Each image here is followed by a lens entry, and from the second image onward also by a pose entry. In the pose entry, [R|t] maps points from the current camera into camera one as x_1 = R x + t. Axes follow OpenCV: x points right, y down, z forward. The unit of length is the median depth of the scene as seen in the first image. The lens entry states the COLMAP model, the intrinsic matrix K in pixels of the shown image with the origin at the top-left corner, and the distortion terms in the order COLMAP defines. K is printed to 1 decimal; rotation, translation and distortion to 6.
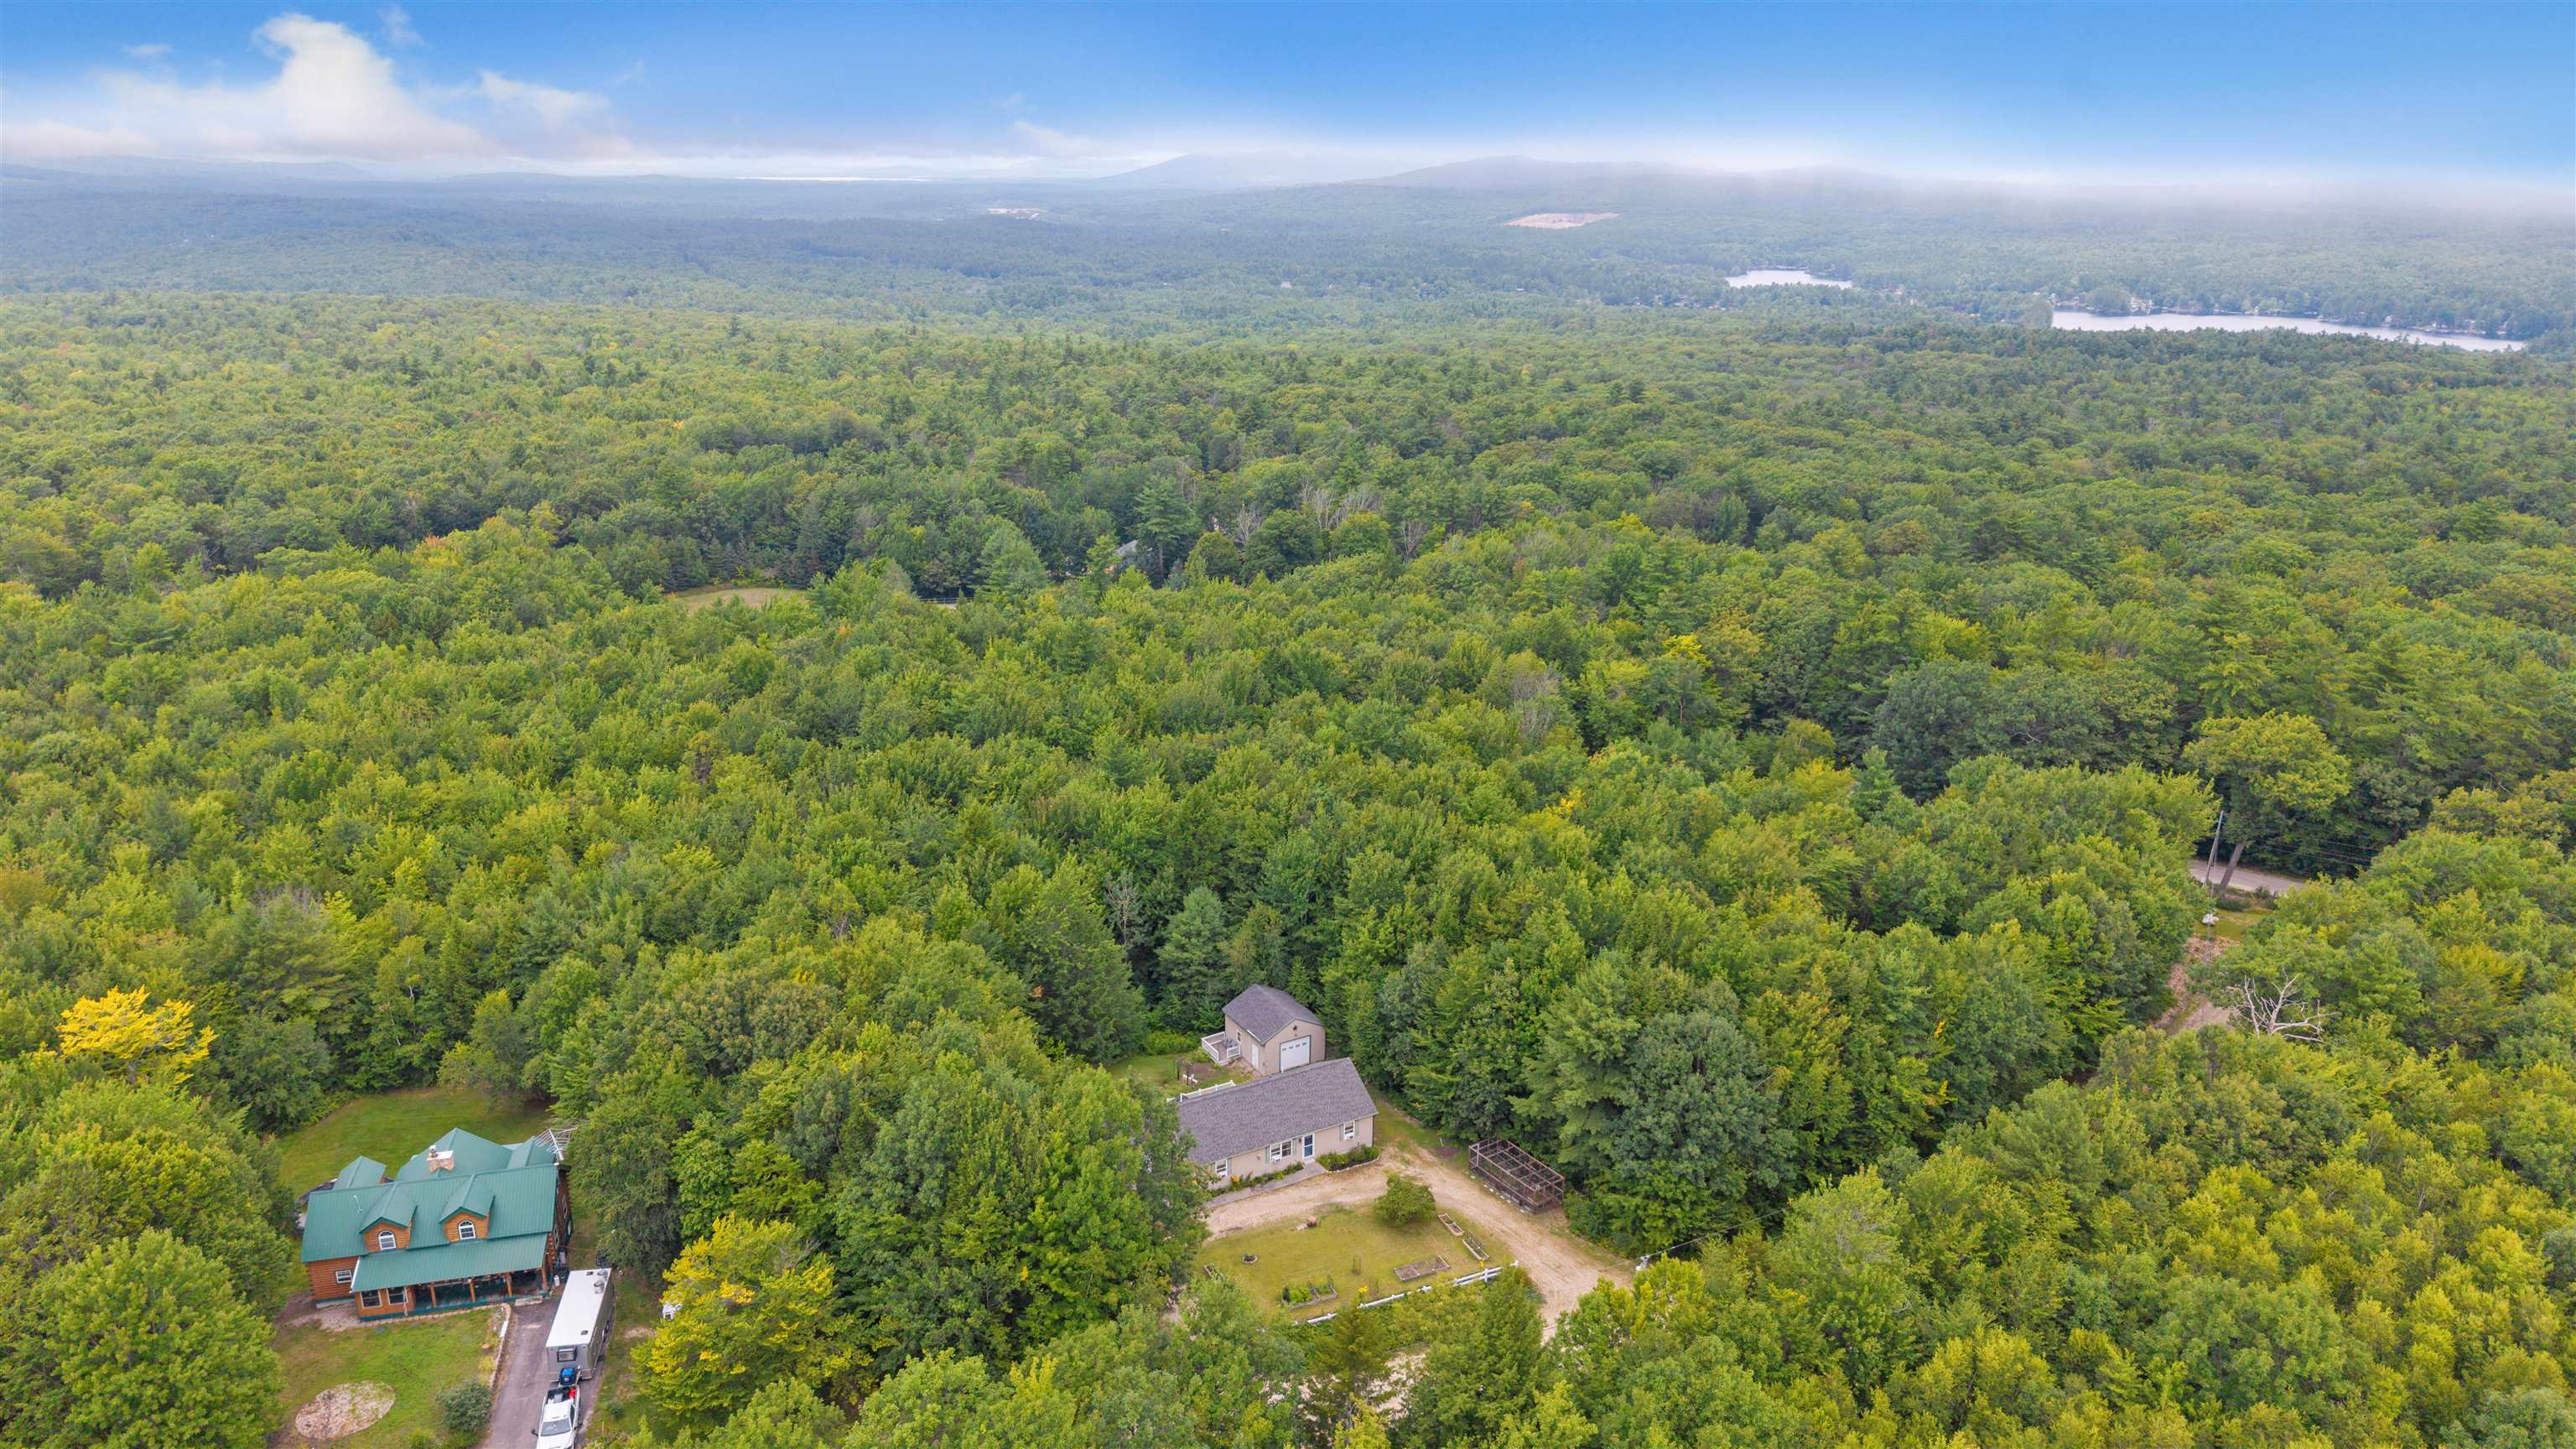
lens RADIAL K [[1716.1, 0, 1291.8], [0, 1716.1, 698.0], [0, 0, 1]] dist [0.037368, -0.041291]
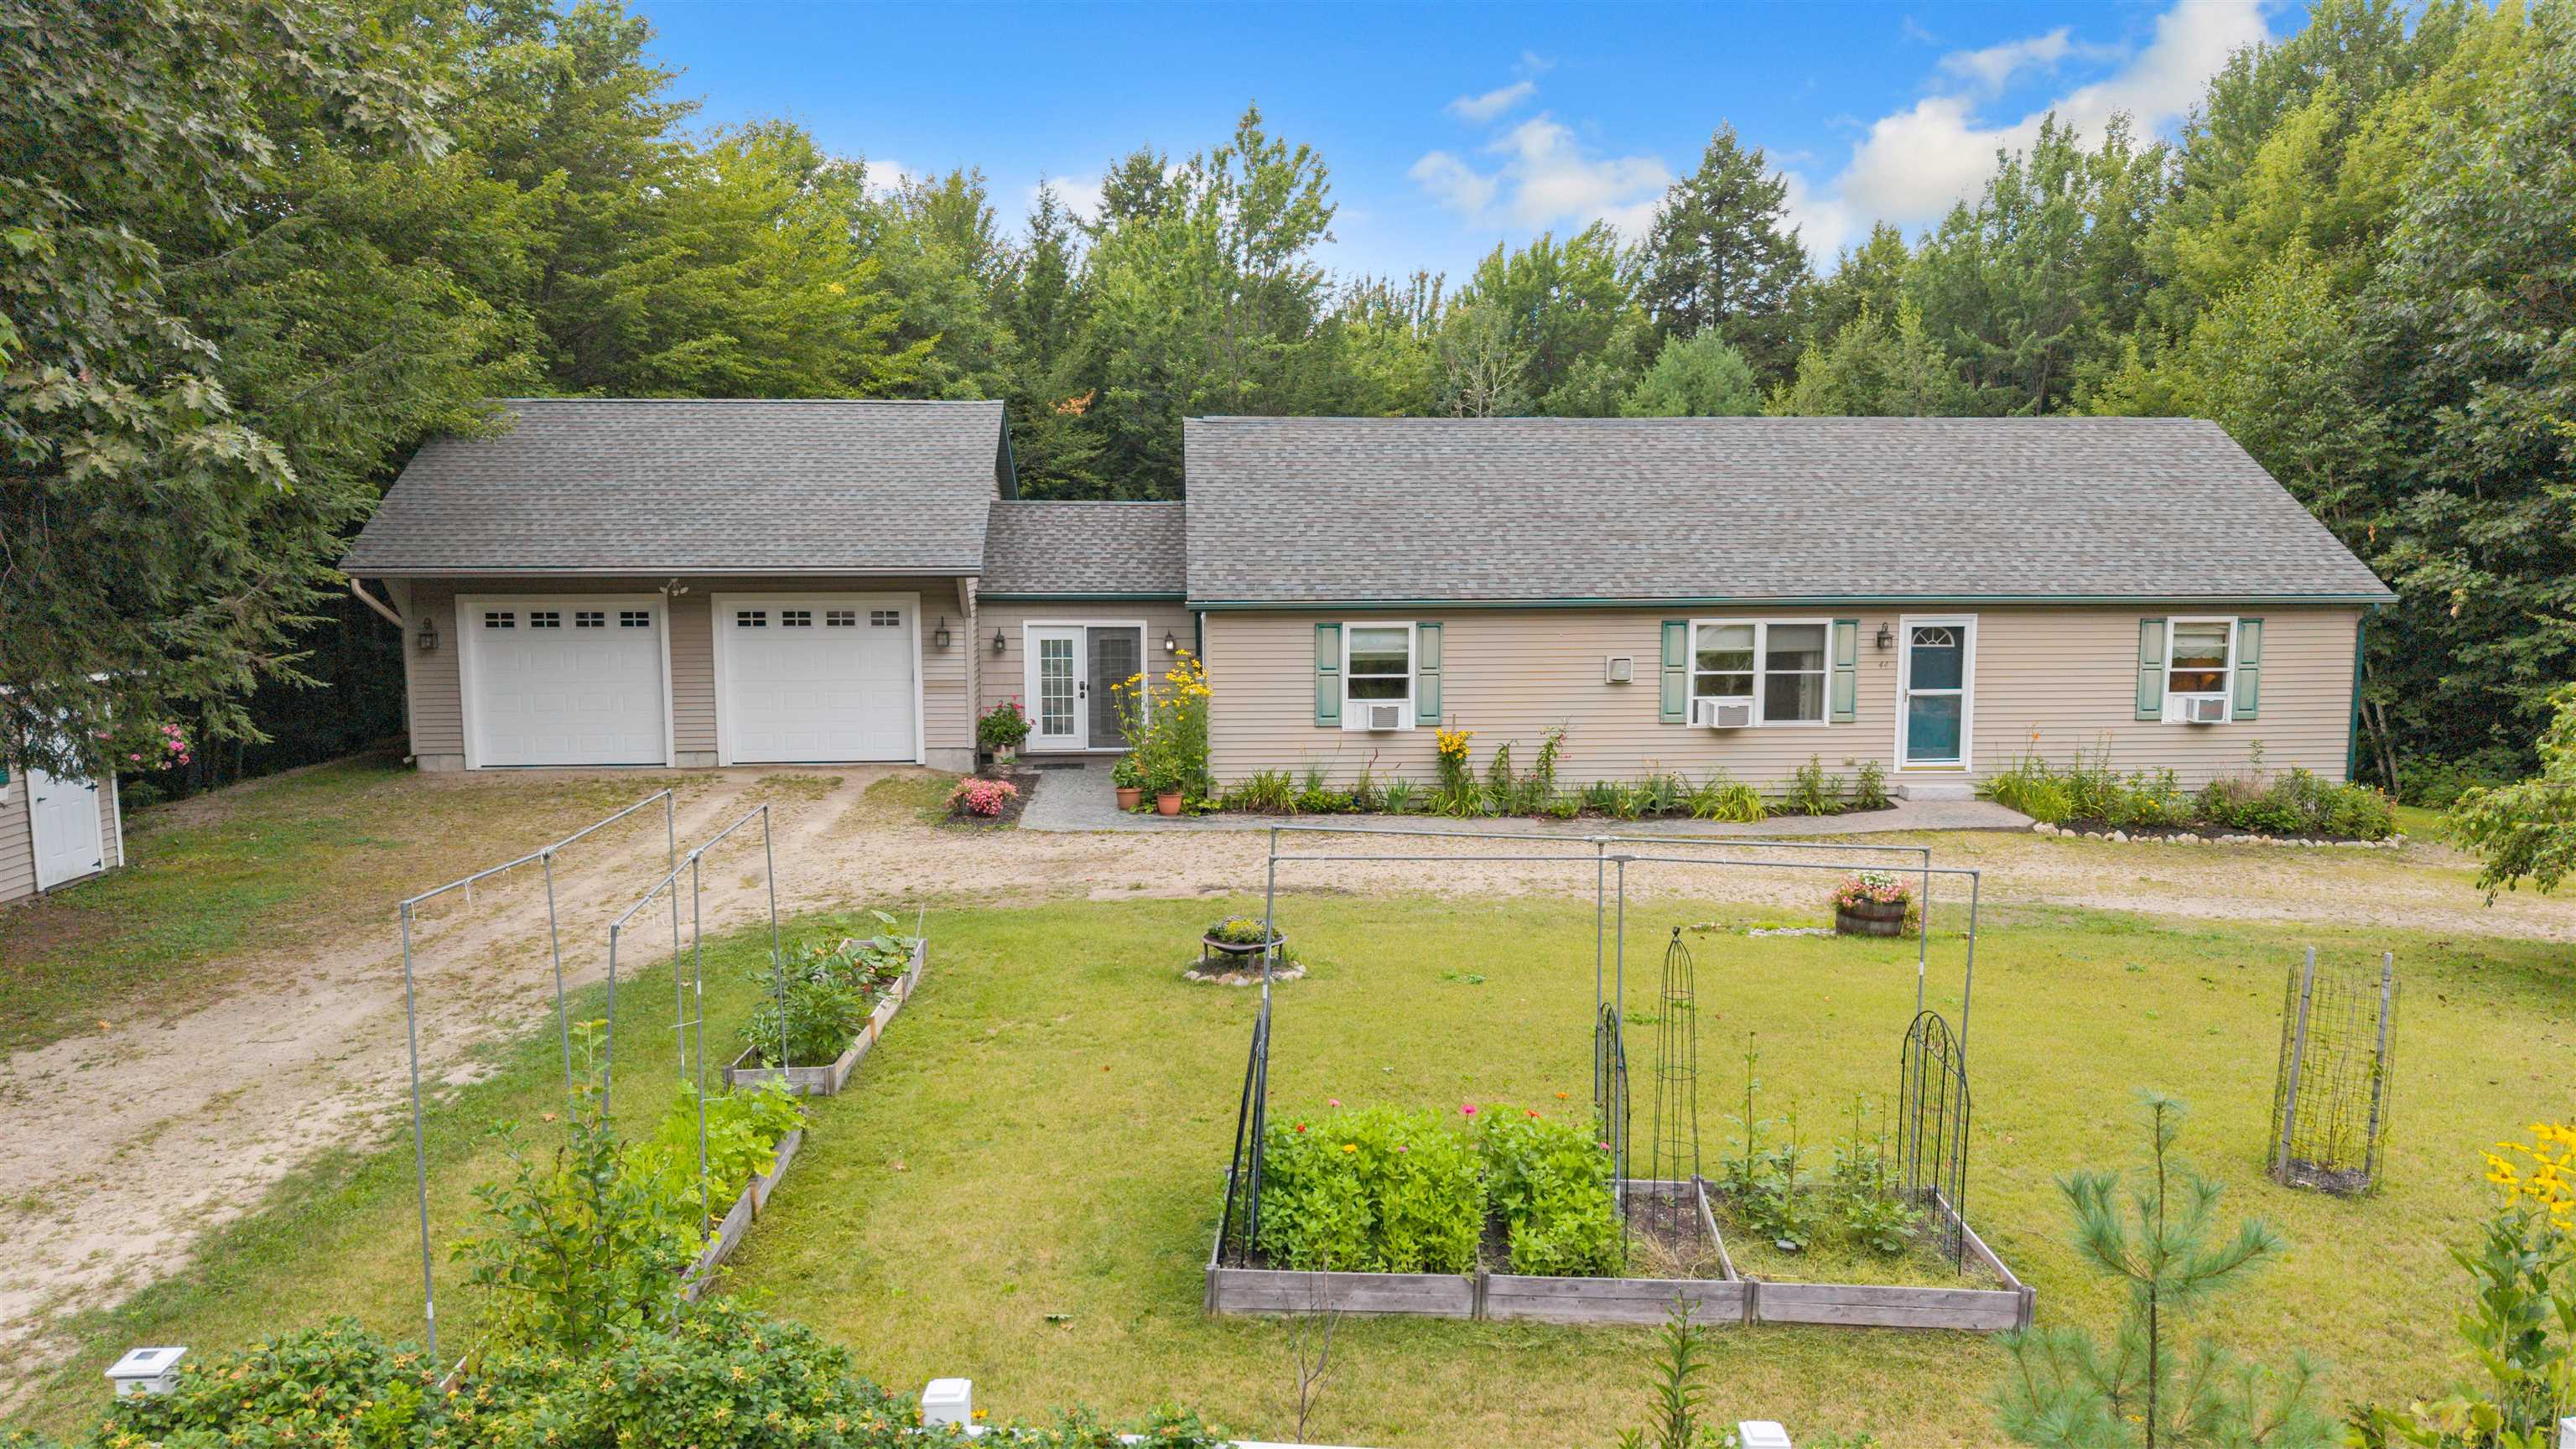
lens RADIAL K [[1716.1, 0, 1297.9], [0, 1716.1, 744.4], [0, 0, 1]] dist [0.037368, -0.041291]
pose [[0.906632, 0.049988, -0.418951, 0.021067], [-0.124908, 0.980246, -0.153348, 0.256159], [0.403010, 0.191361, 0.894966, 0.699142]]
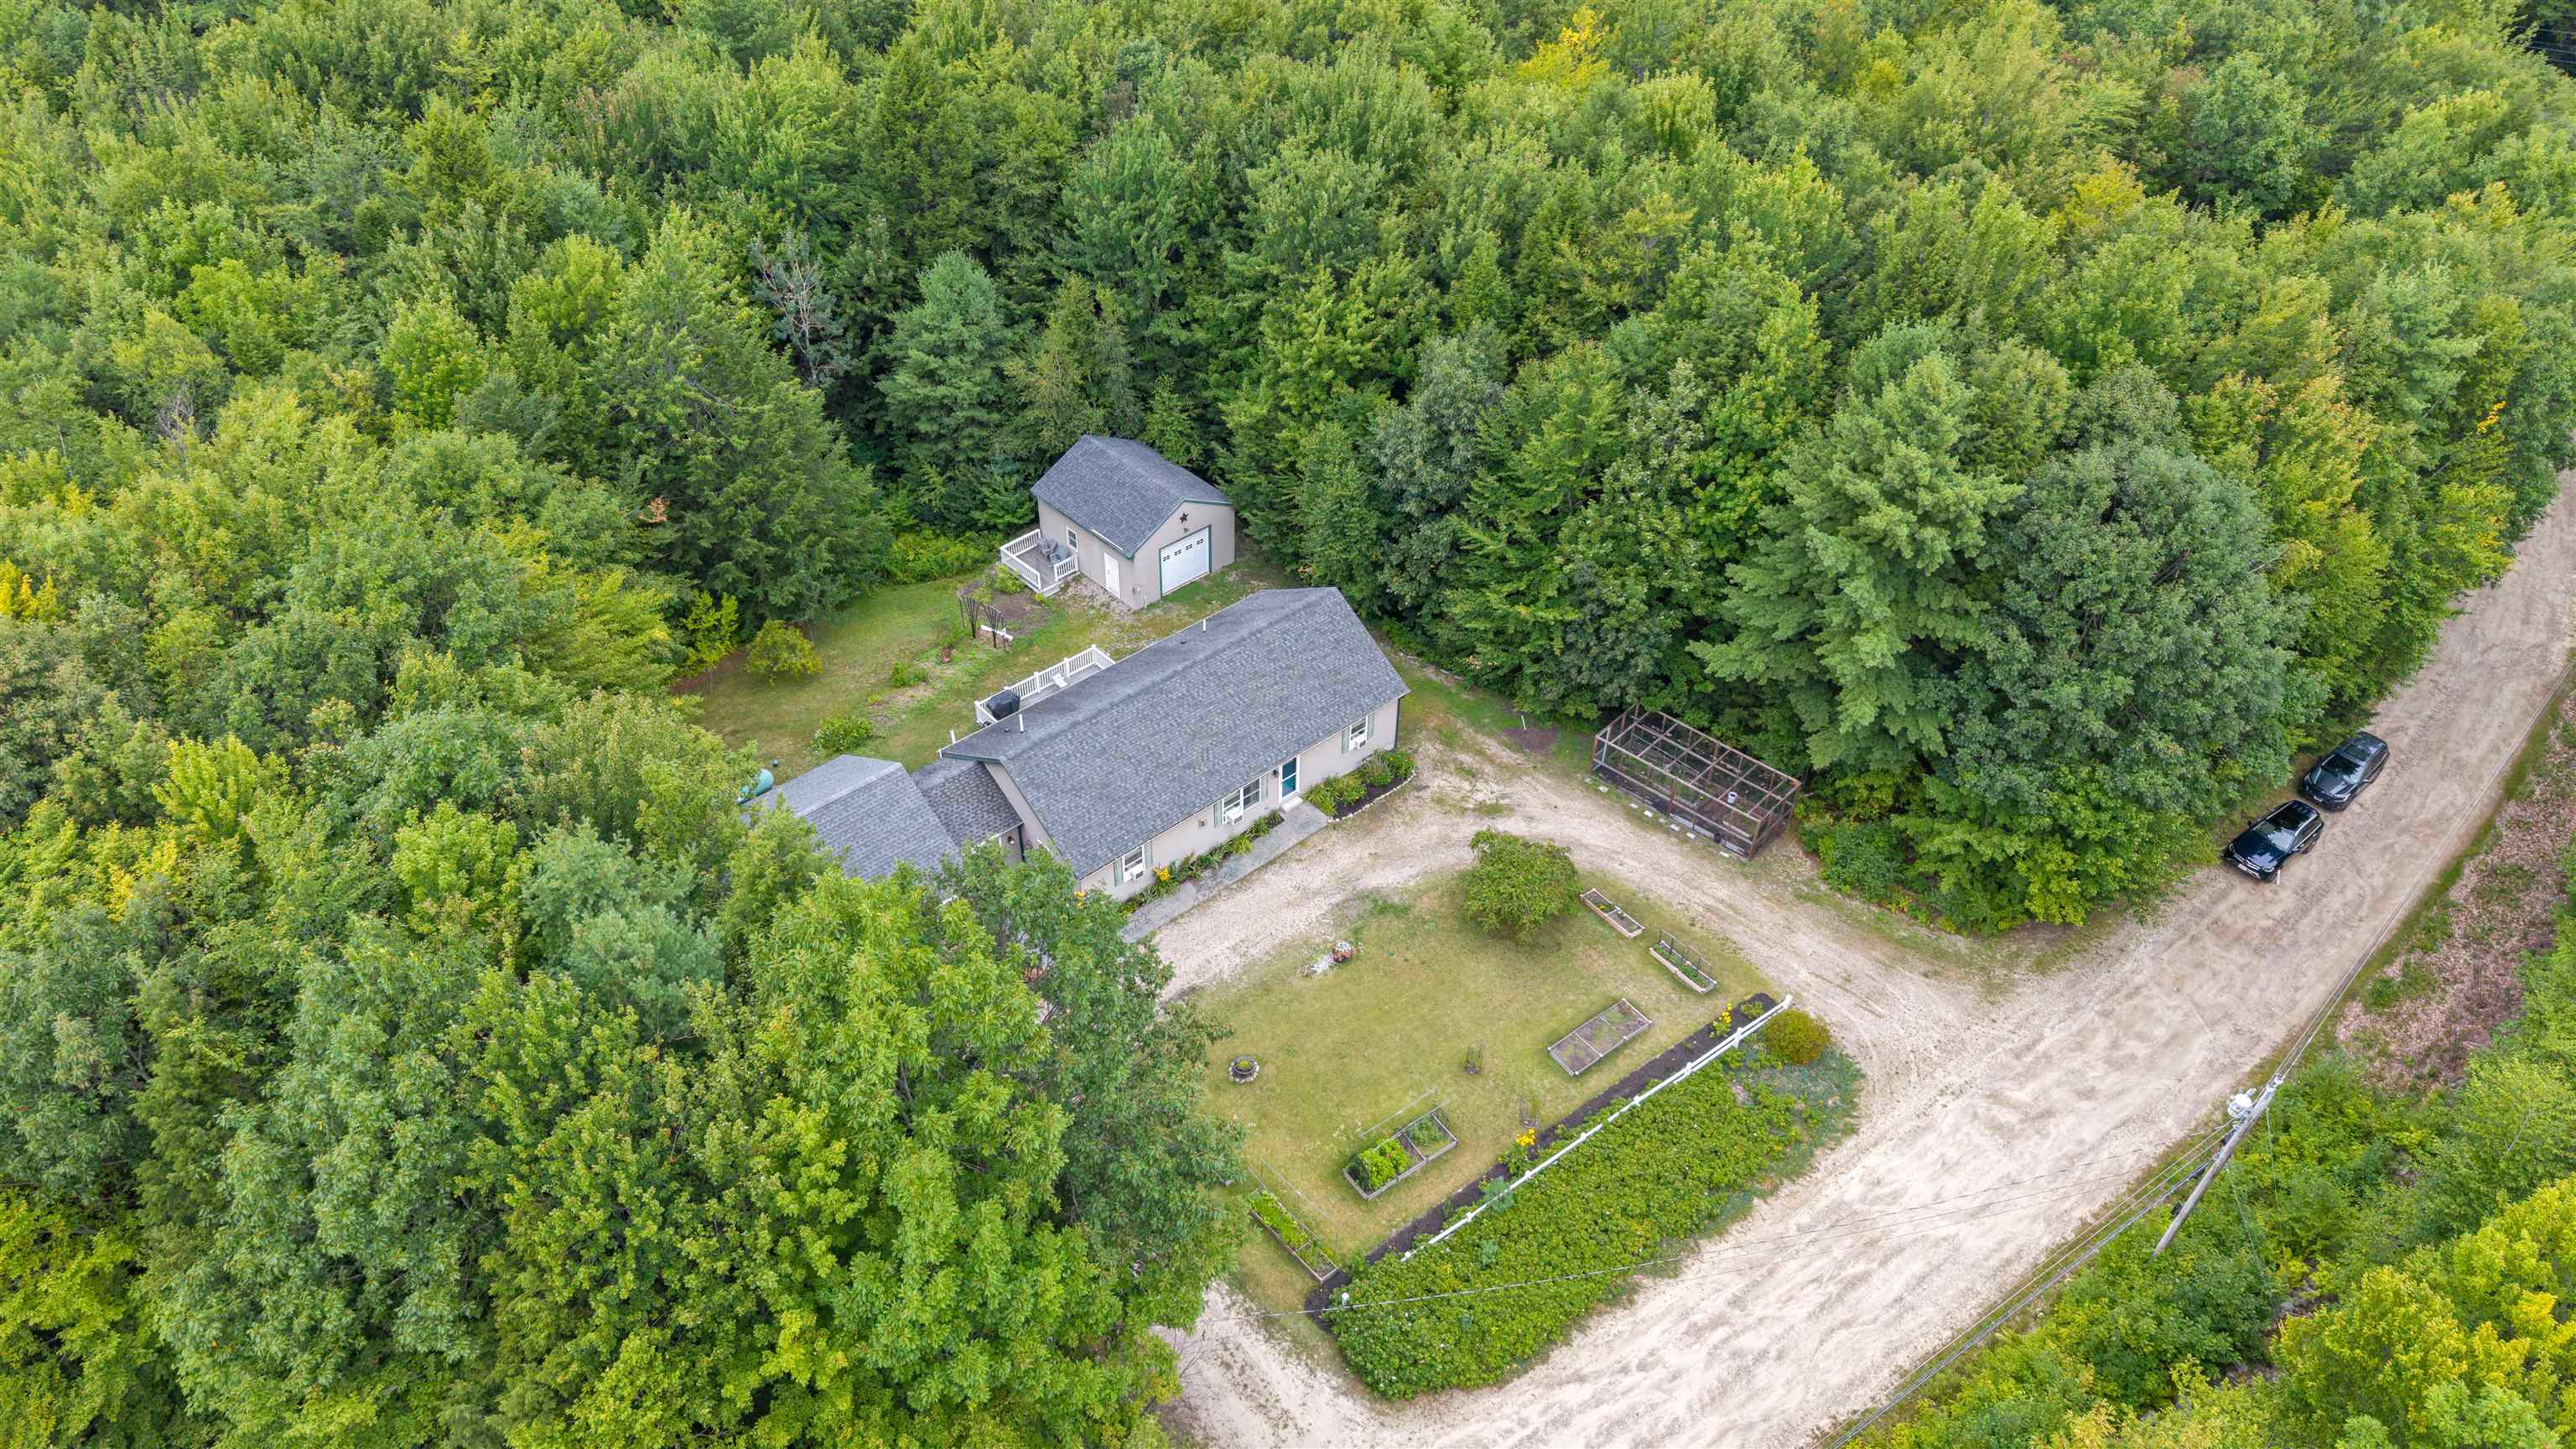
lens RADIAL K [[1716.1, 0, 1294.2], [0, 1716.1, 739.4], [0, 0, 1]] dist [0.037368, -0.041291]
pose [[0.976194, -0.135521, 0.169348, -0.061056], [0.056439, 0.912589, 0.404963, 0.042006], [-0.209426, -0.385765, 0.898513, 0.476284]]
